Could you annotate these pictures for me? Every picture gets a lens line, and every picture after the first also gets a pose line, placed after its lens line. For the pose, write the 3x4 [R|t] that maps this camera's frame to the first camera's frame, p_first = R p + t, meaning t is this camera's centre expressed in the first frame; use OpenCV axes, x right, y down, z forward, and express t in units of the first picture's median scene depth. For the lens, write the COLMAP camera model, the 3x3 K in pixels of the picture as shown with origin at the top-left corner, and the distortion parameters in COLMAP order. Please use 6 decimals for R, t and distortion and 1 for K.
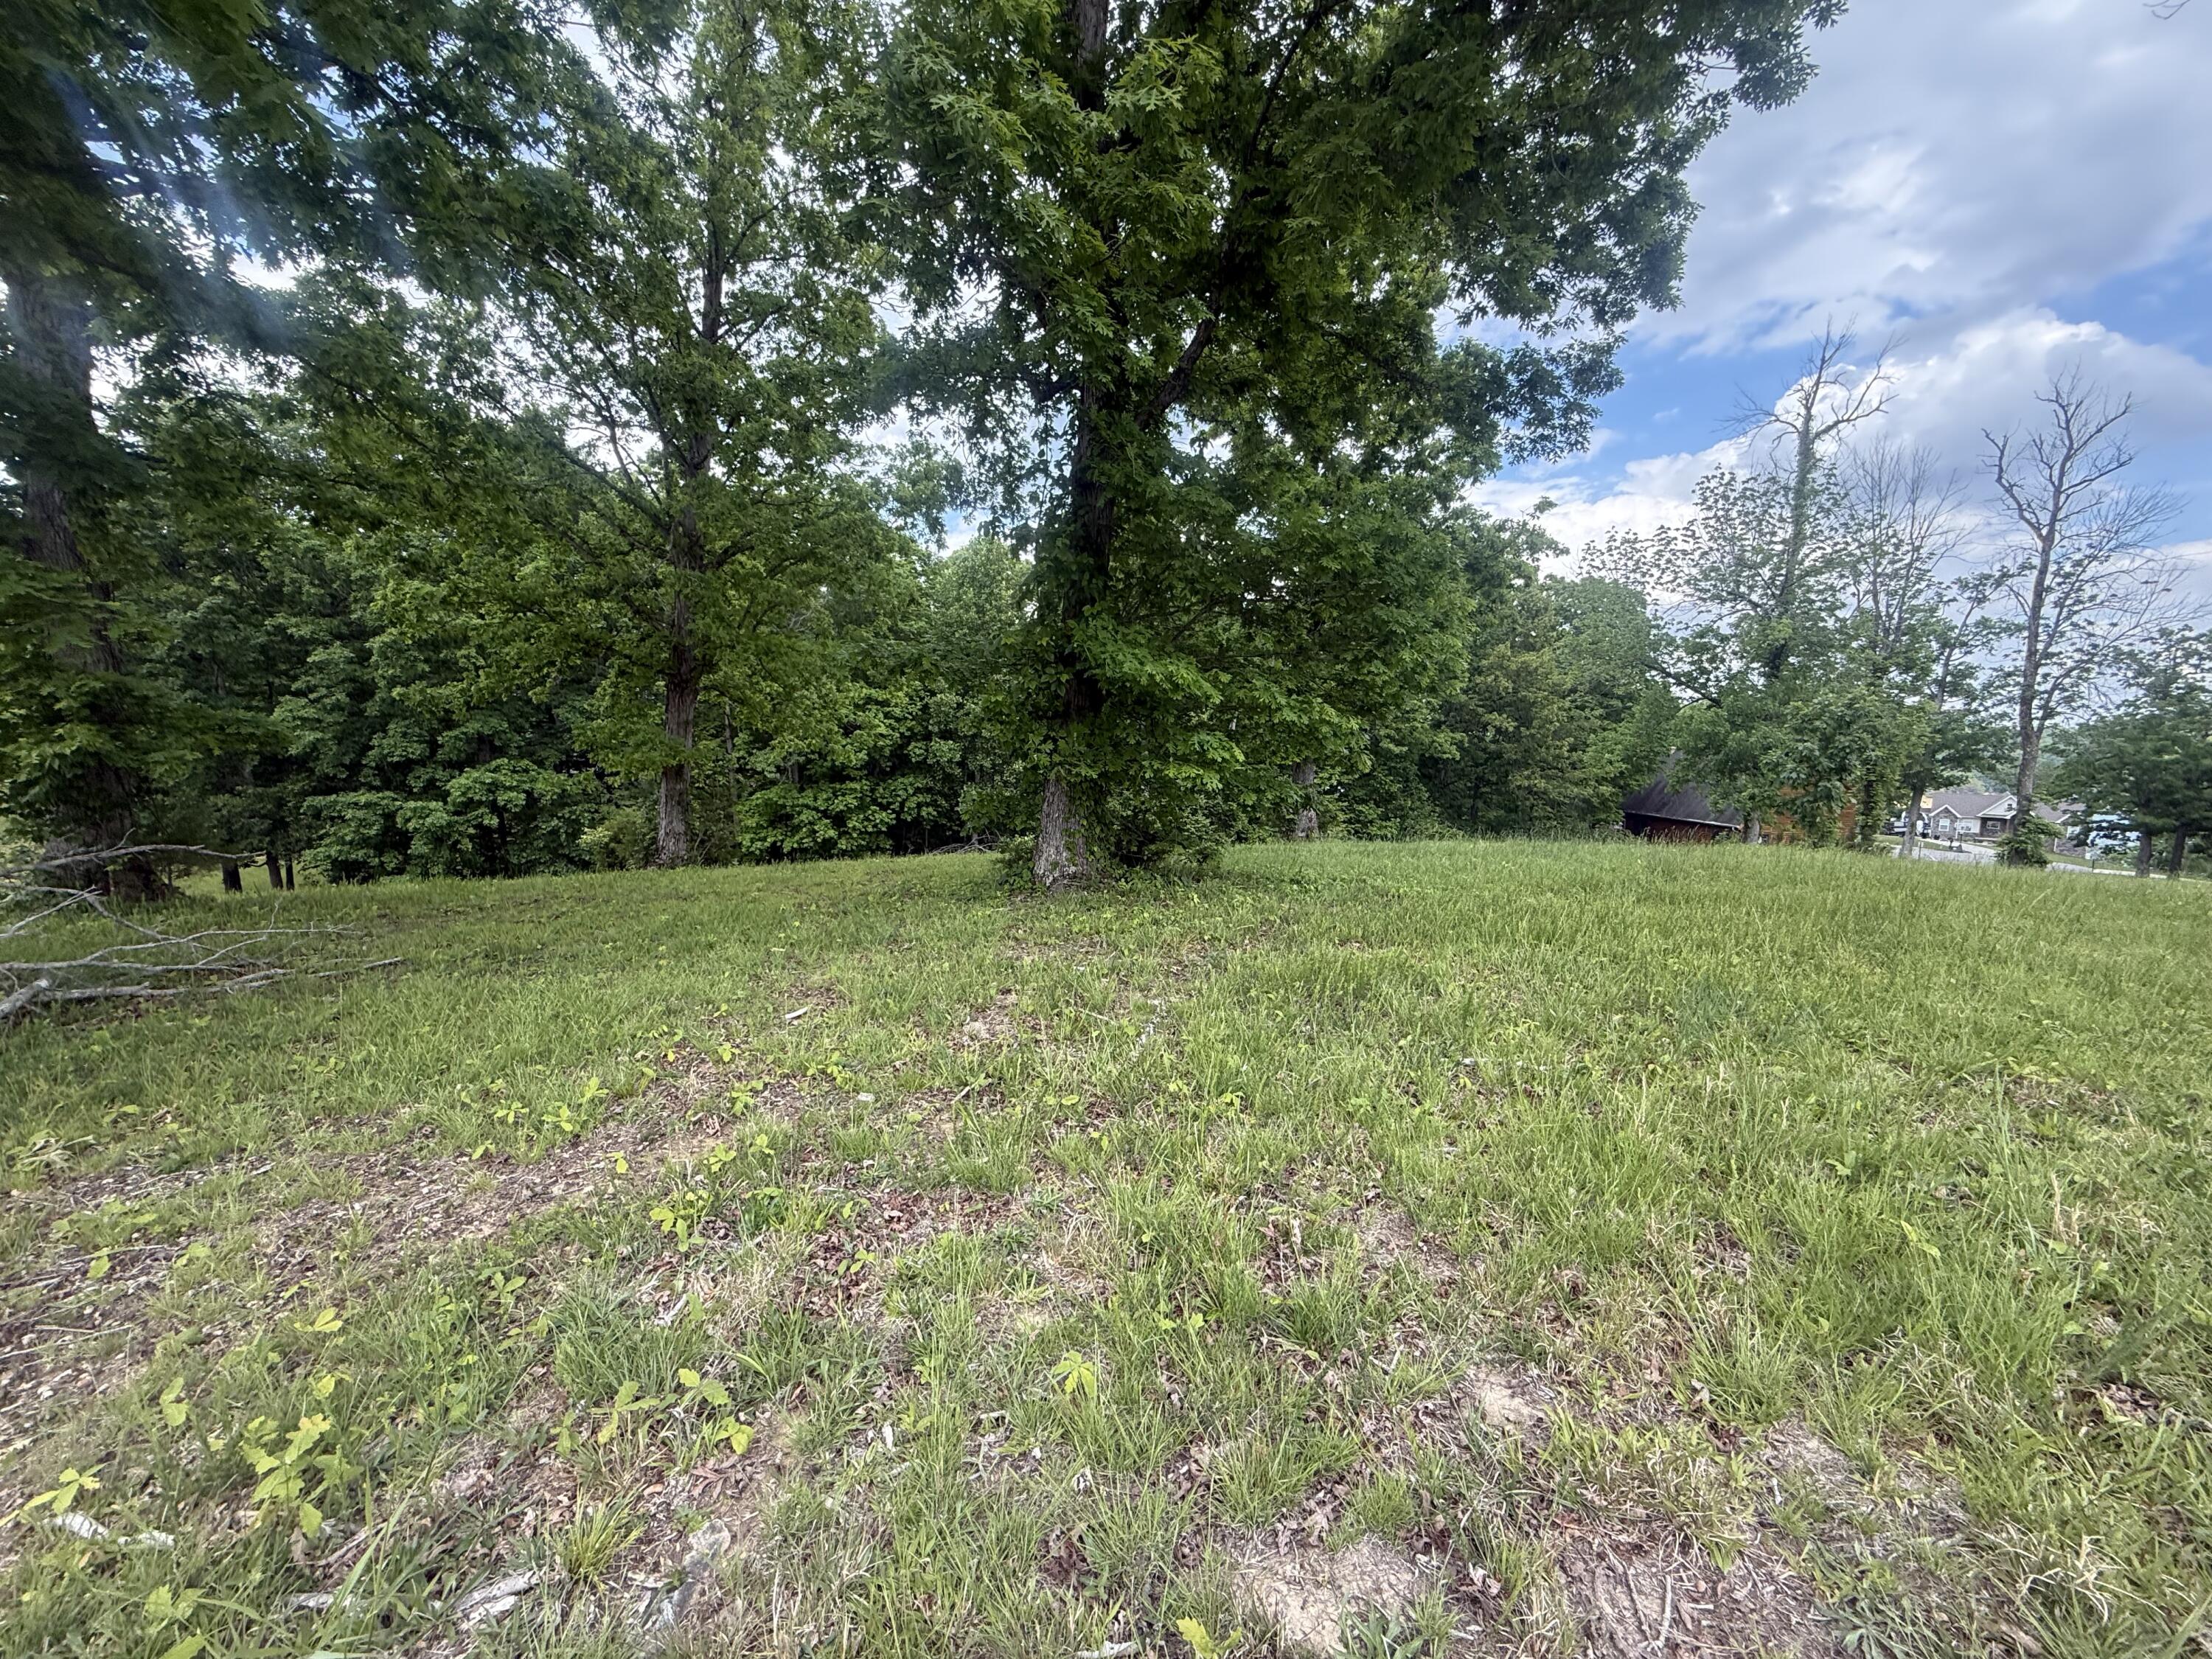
lens RADIAL K [[881.8, 0, 1100.4], [0, 881.8, 828.1], [0, 0, 1]] dist [-0.001153, 0.000443]
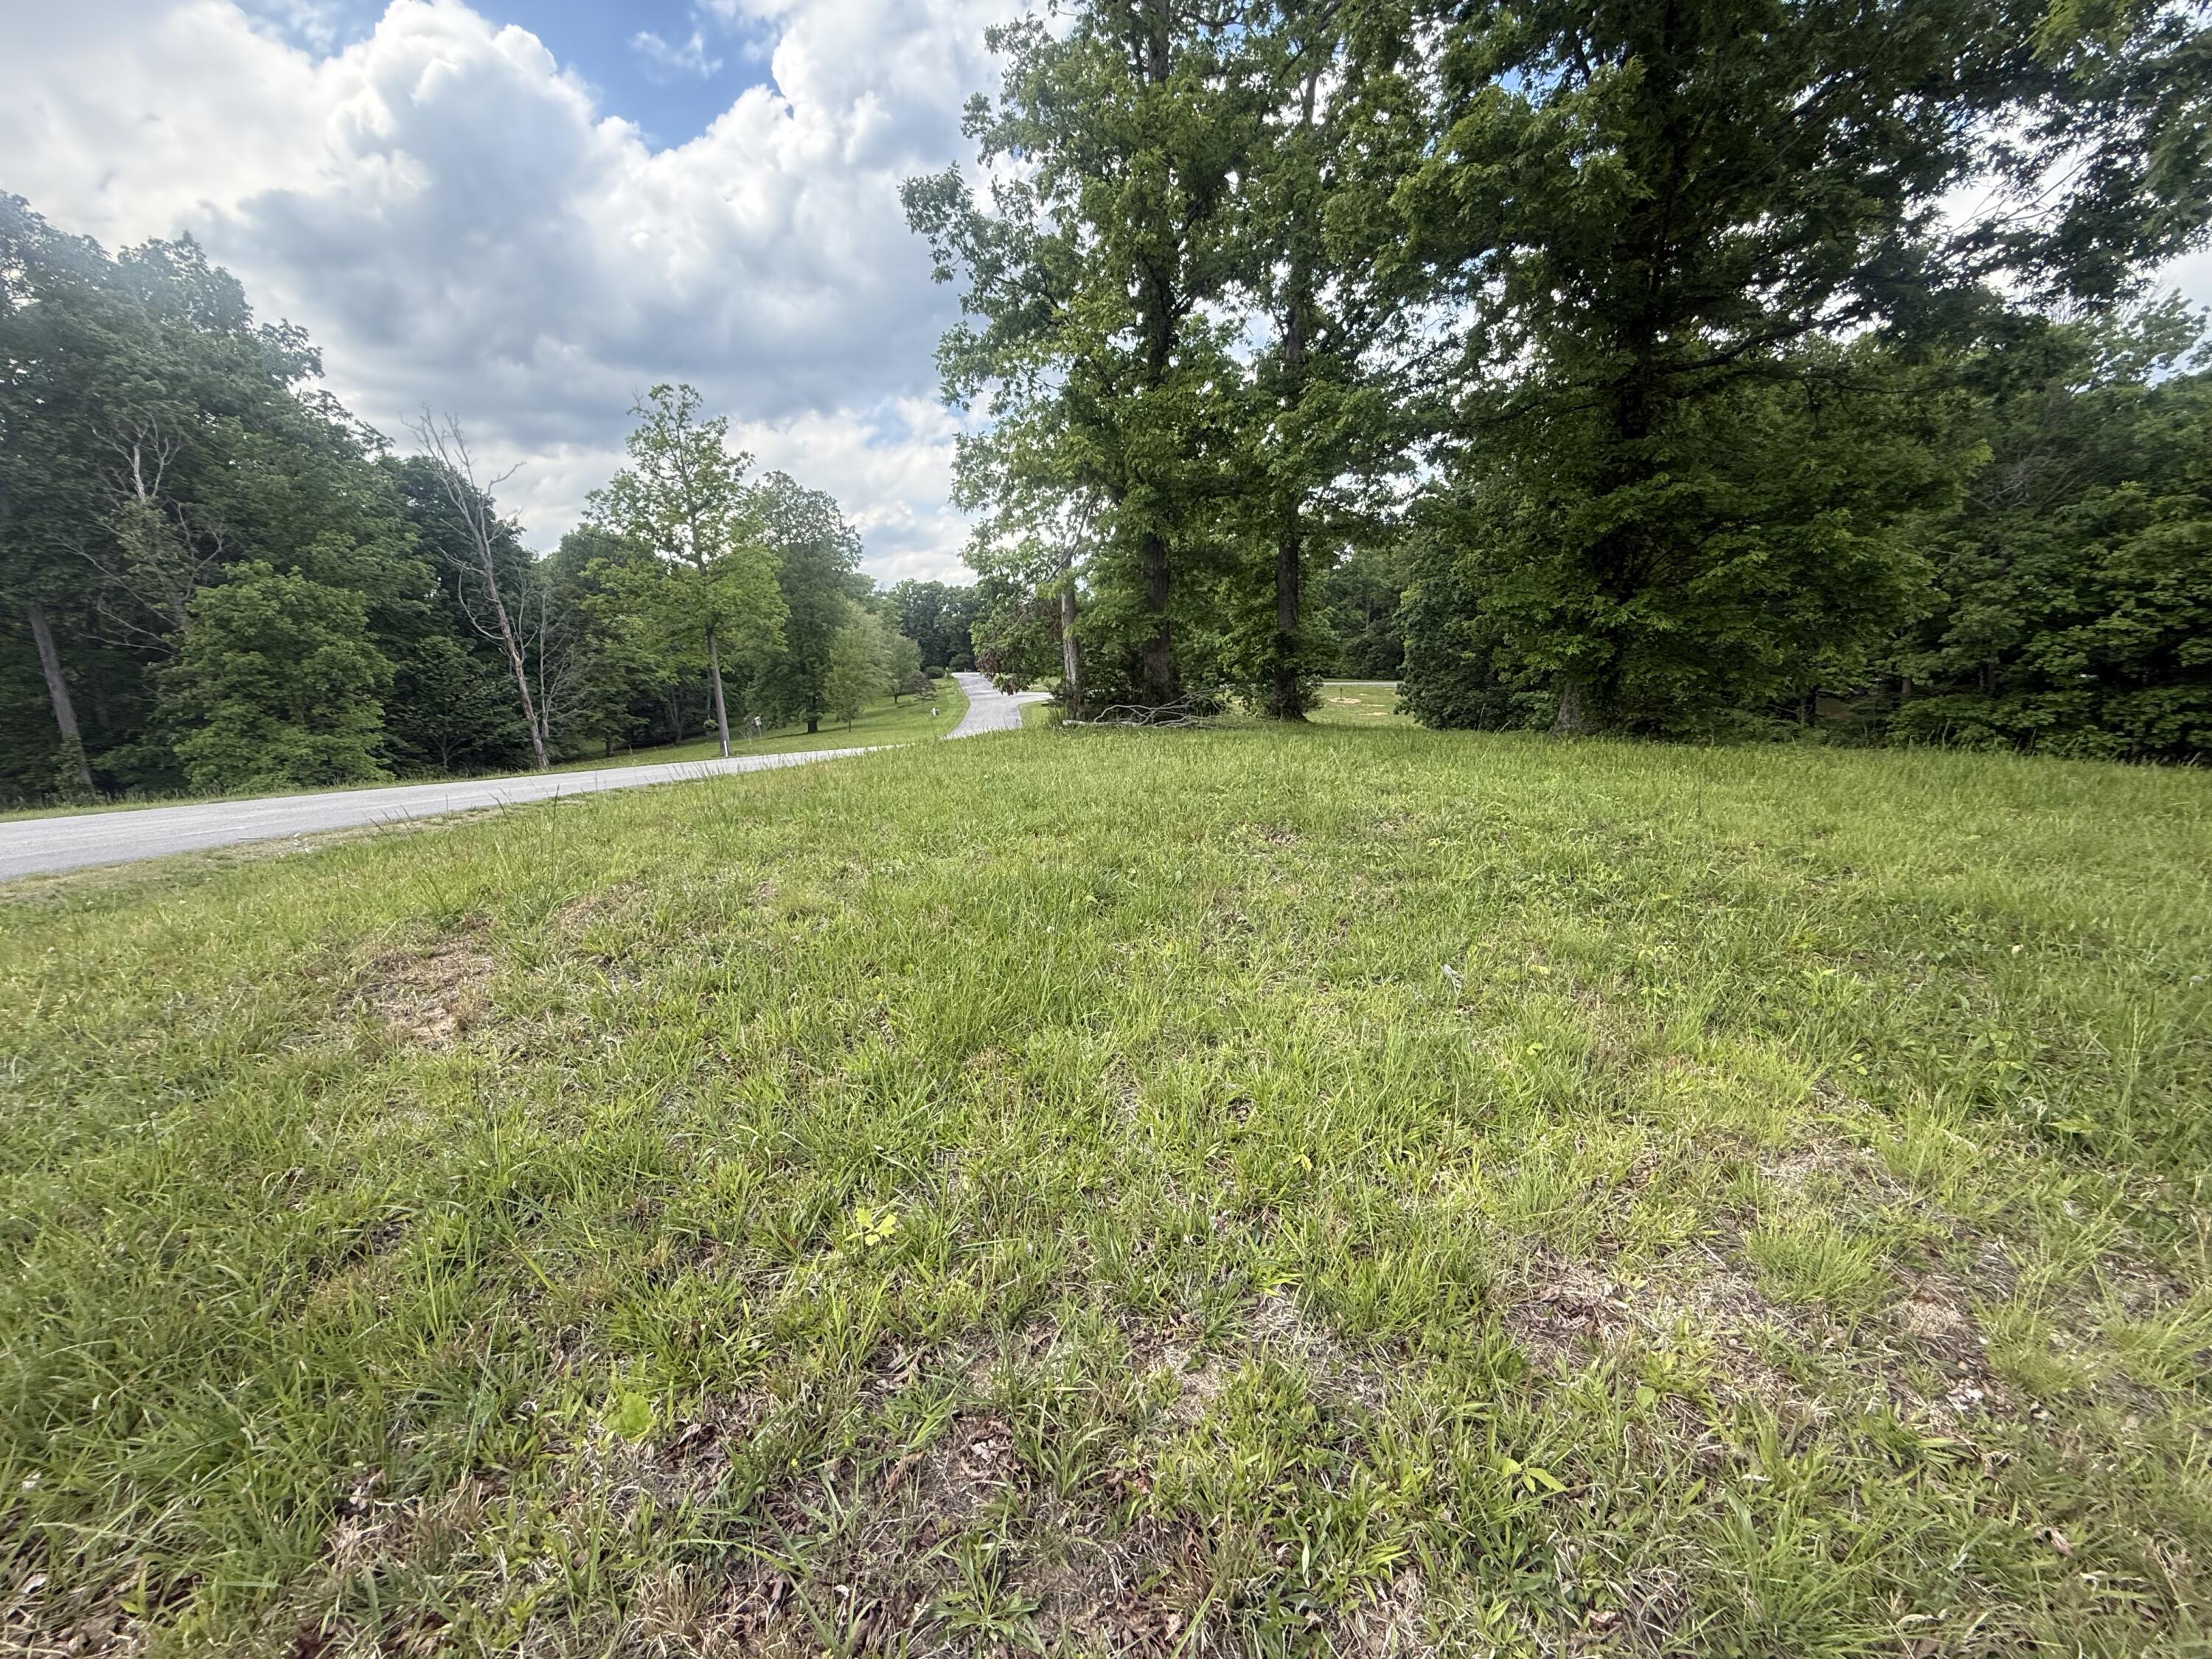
lens RADIAL K [[881.8, 0, 1093.1], [0, 881.8, 844.4], [0, 0, 1]] dist [-0.001153, 0.000443]
pose [[0.281433, 0.184224, -0.941731, 0.893039], [-0.071690, 0.982692, 0.170812, 0.032164], [0.956899, 0.019441, 0.289769, -0.186351]]
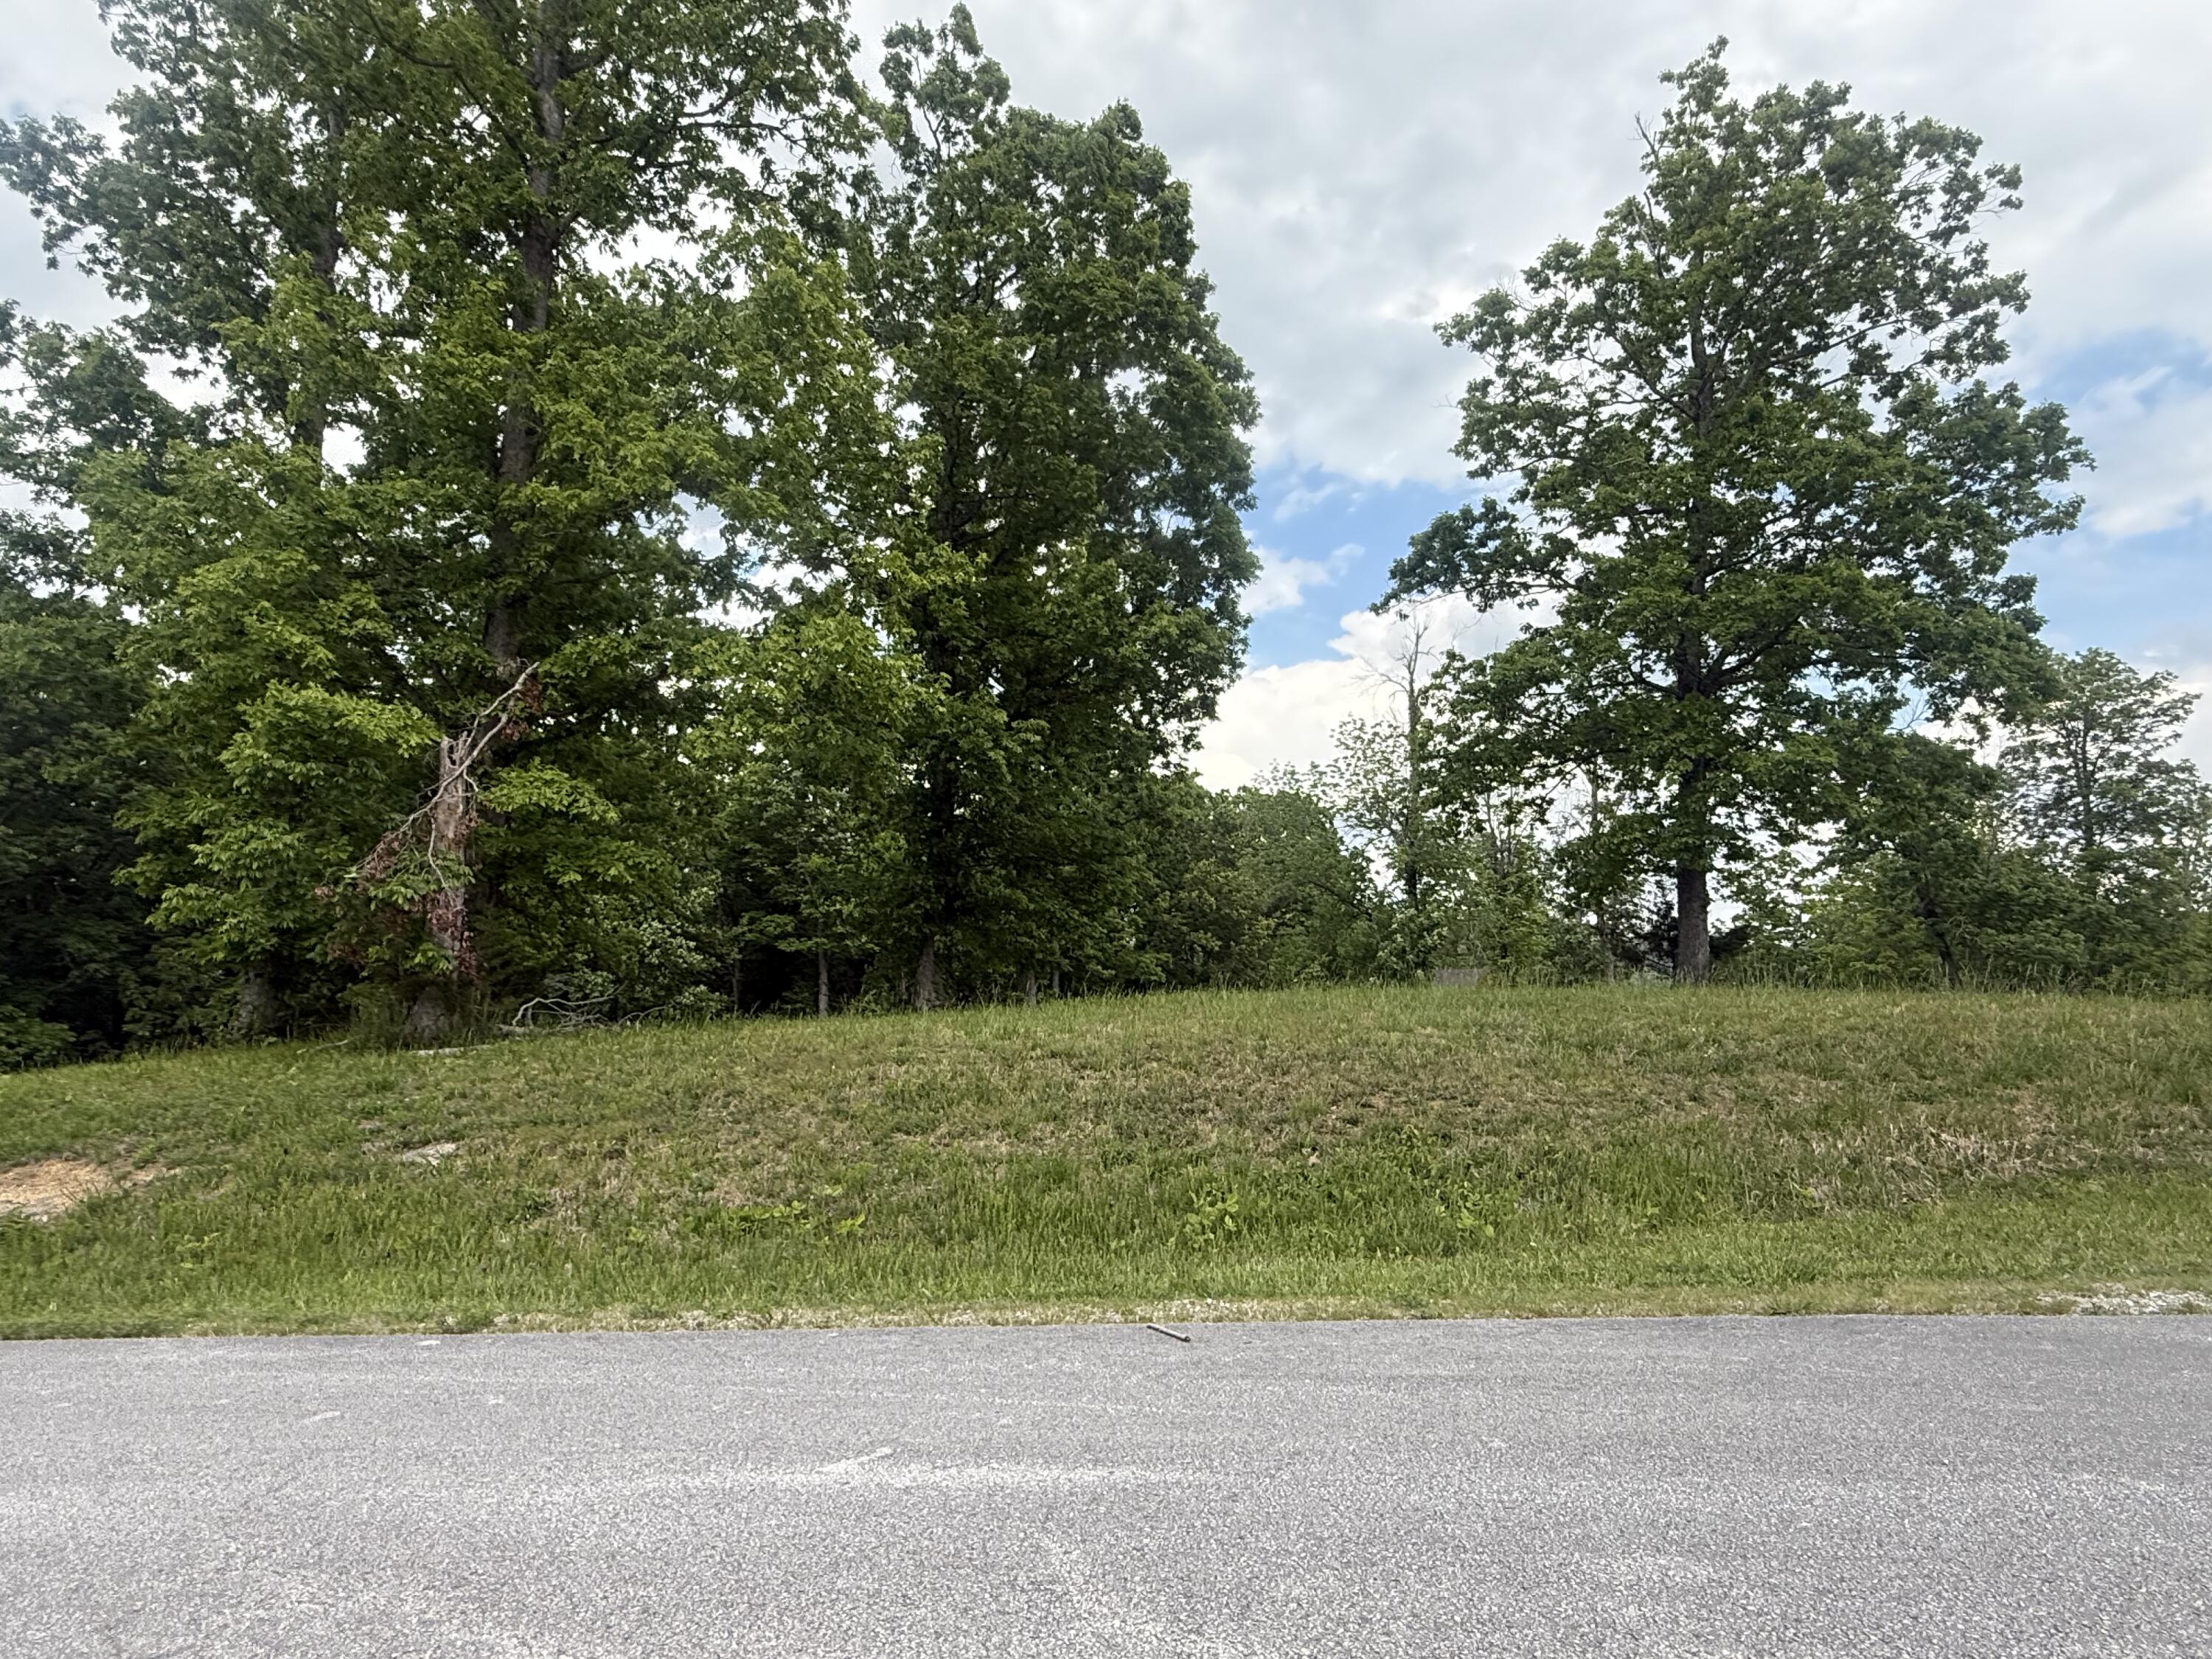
lens RADIAL K [[1249.1, 0, 1107.2], [0, 1249.1, 819.1], [0, 0, 1]] dist [0.002230, -0.002689]
pose [[0.946057, 0.017281, 0.323539, -0.379869], [0.056344, 0.974586, -0.216811, 0.177060], [-0.319063, 0.223345, 0.921040, -1.096126]]
